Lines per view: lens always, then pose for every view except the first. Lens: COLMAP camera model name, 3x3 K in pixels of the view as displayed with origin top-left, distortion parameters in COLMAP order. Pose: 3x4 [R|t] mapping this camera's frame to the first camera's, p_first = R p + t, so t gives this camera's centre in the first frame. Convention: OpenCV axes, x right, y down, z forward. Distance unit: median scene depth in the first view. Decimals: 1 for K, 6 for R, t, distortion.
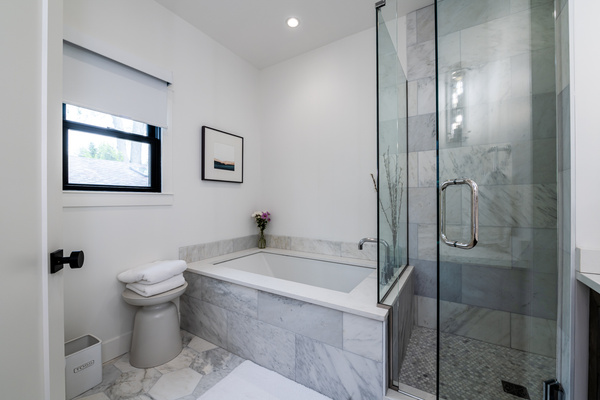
lens RADIAL K [[245.6, 0, 300.0], [0, 245.6, 200.0], [0, 0, 1]] dist [-0.009692, -0.000219]
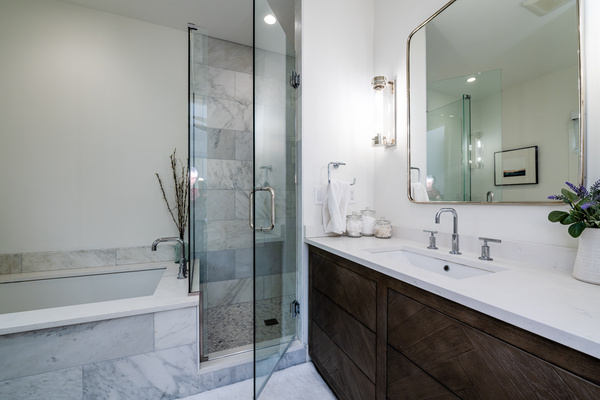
lens RADIAL K [[240.0, 0, 300.0], [0, 240.0, 200.0], [0, 0, 1]] dist [-0.000886, -0.000212]
pose [[0.576913, 0.002681, 0.816801, -0.257068], [-0.002744, 0.999995, -0.001344, -0.002234], [-0.816801, -0.001466, 0.576918, -0.040499]]
